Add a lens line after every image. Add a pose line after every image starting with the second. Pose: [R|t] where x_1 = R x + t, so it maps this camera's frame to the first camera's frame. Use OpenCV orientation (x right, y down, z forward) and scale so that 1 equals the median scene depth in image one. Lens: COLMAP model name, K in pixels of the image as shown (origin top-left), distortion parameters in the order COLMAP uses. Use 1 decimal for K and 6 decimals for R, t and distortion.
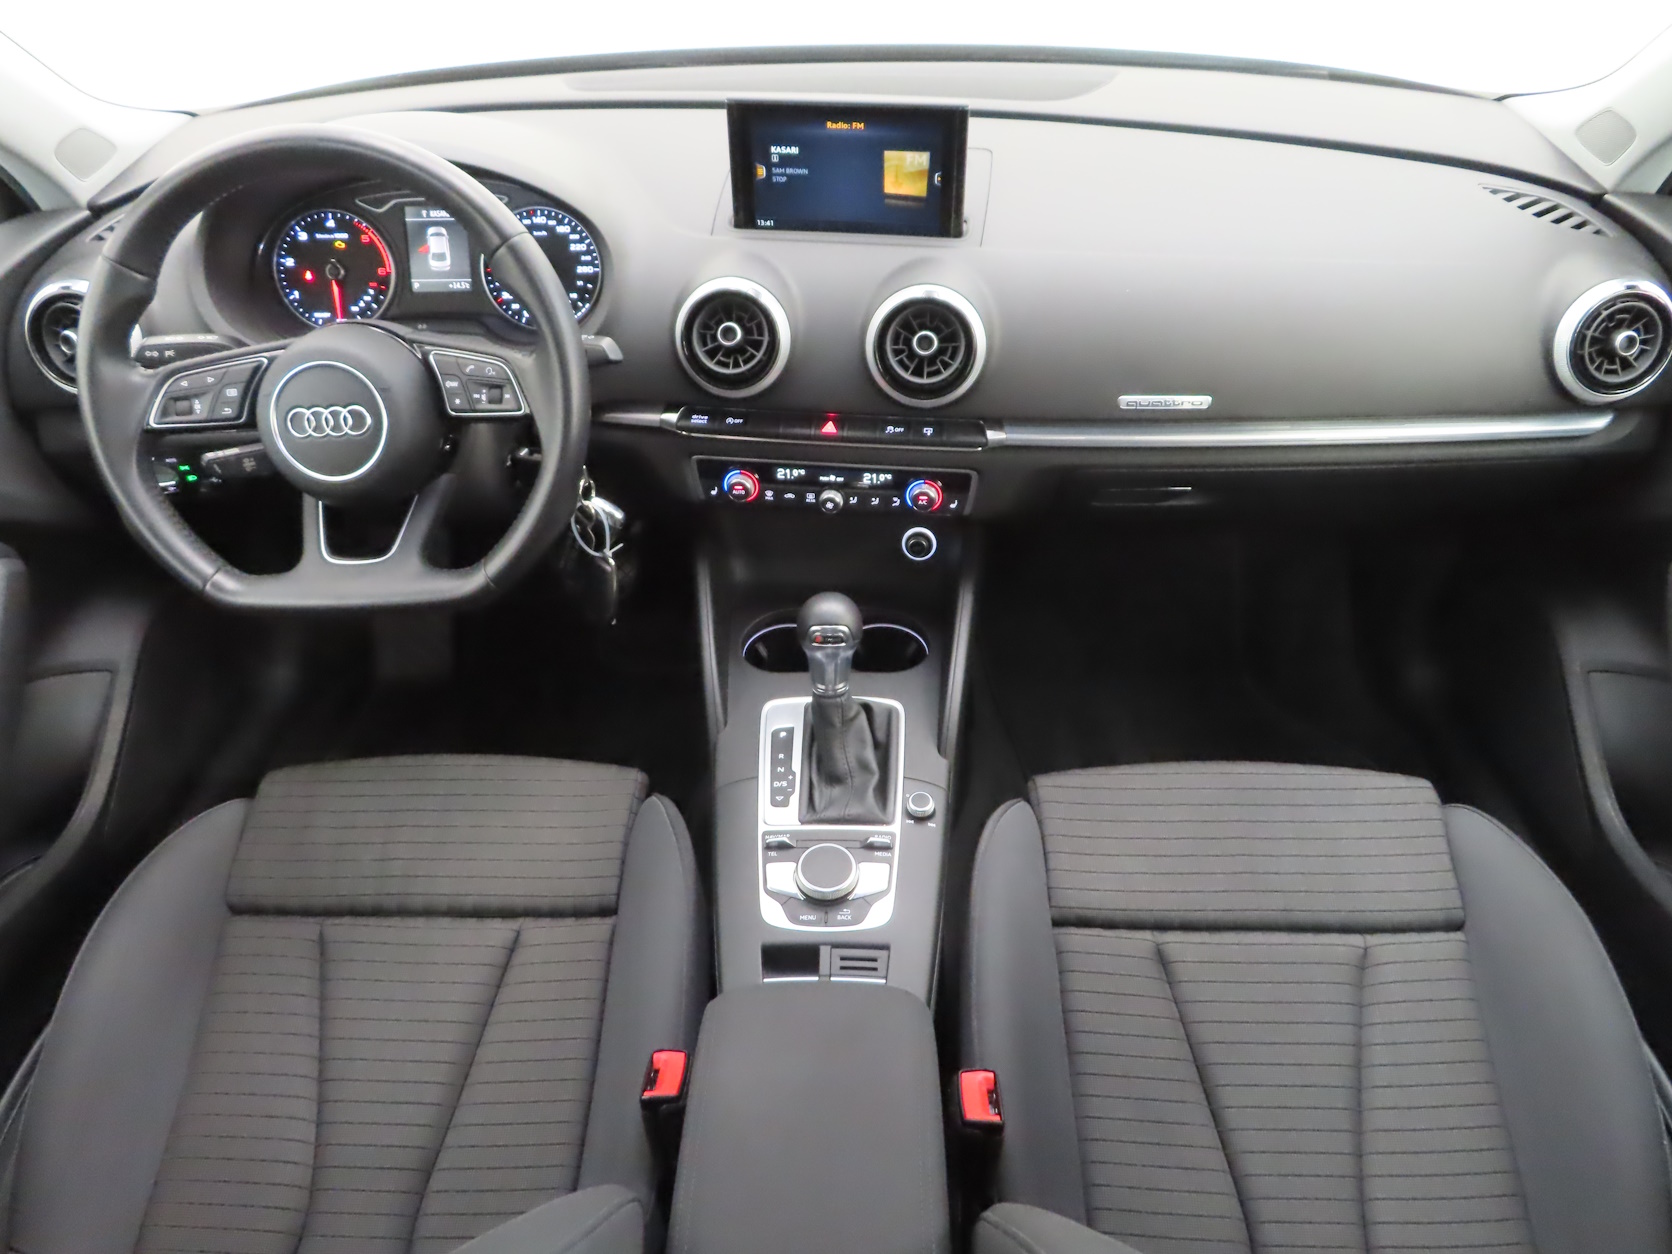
lens RADIAL K [[1167.1, 0, 836.0], [0, 1167.1, 627.0], [0, 0, 1]] dist [-0.022878, 0.007029]
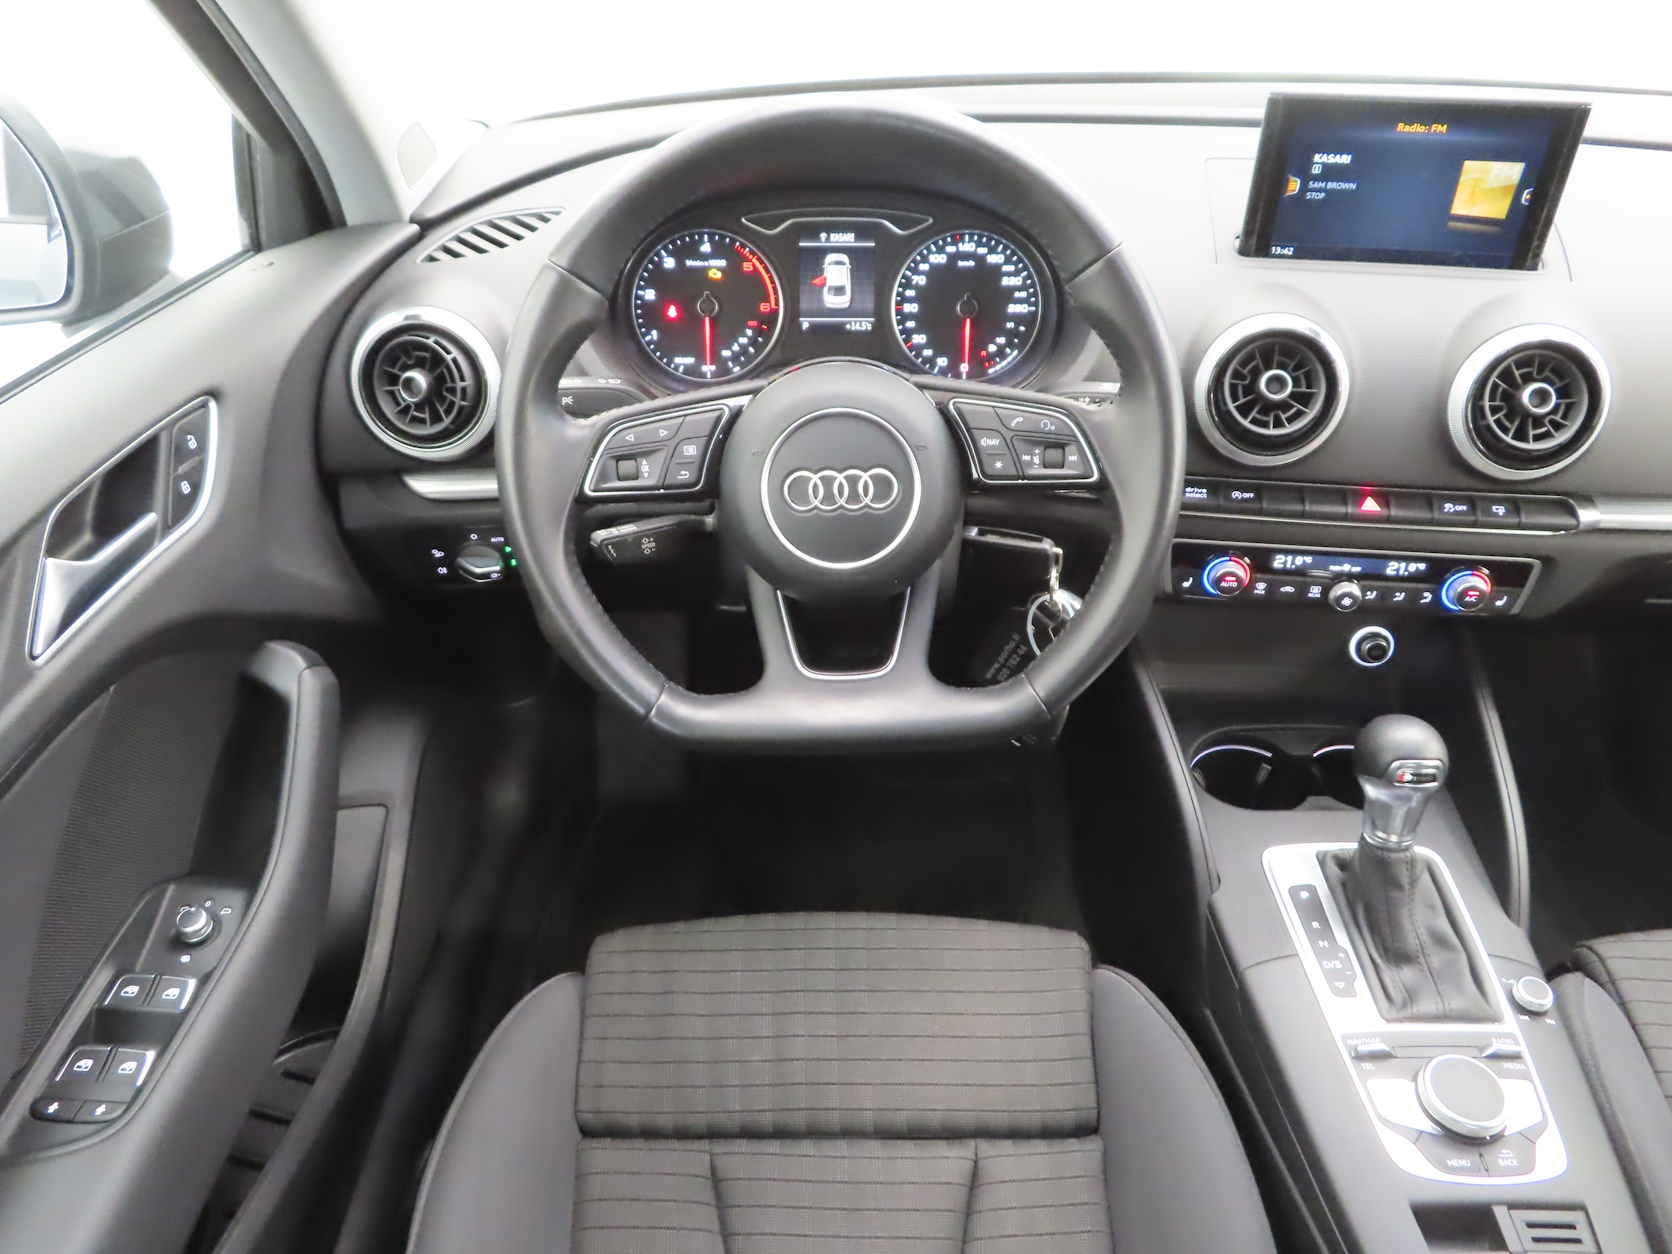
lens RADIAL K [[1167.1, 0, 836.0], [0, 1167.1, 627.0], [0, 0, 1]] dist [-0.022878, 0.007029]
pose [[0.999824, 0.003691, 0.018414, -0.378031], [-0.002435, 0.997698, -0.067768, -0.033346], [-0.018622, 0.067711, 0.997531, 0.223592]]
